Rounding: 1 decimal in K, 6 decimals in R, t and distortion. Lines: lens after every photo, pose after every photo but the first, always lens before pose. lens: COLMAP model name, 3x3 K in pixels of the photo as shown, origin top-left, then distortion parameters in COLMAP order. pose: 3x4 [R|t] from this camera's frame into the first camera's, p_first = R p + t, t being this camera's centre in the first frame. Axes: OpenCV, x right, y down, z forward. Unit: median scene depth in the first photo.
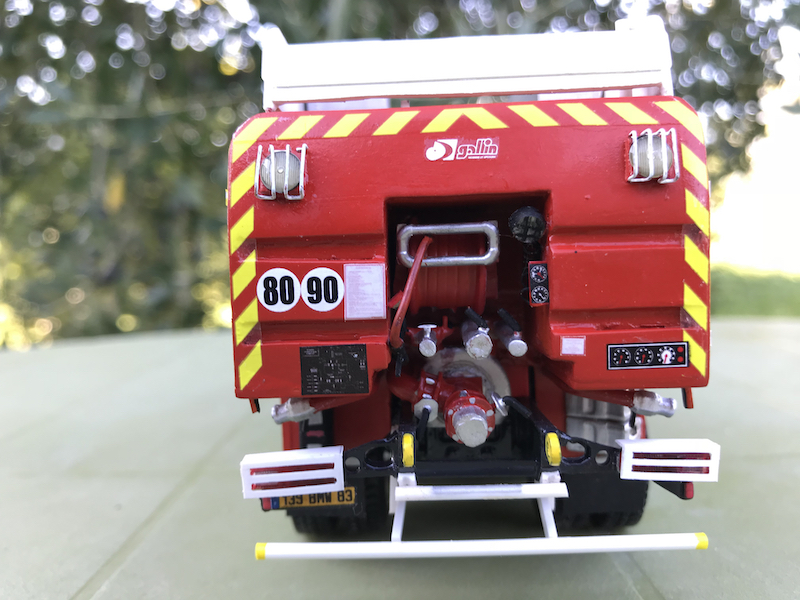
lens RADIAL K [[674.2, 0, 390.7], [0, 674.2, 299.8], [0, 0, 1]] dist [-0.012451, 0.006505]
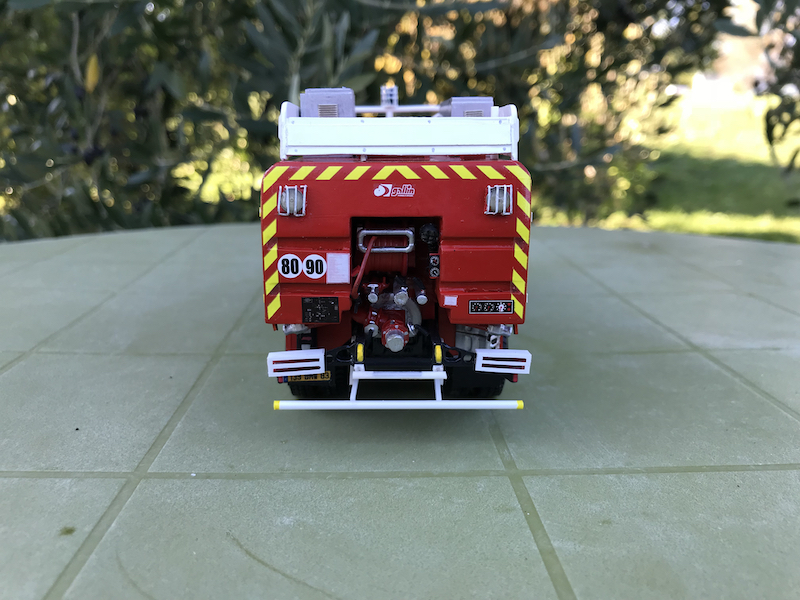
lens RADIAL K [[671.4, 0, 400.0], [0, 671.4, 300.0], [0, 0, 1]] dist [0.004297, -0.002529]
pose [[0.998080, 0.026025, 0.056200, 0.028363], [-0.036002, 0.982162, 0.184561, -0.263828], [-0.050394, -0.186230, 0.981213, -0.784000]]
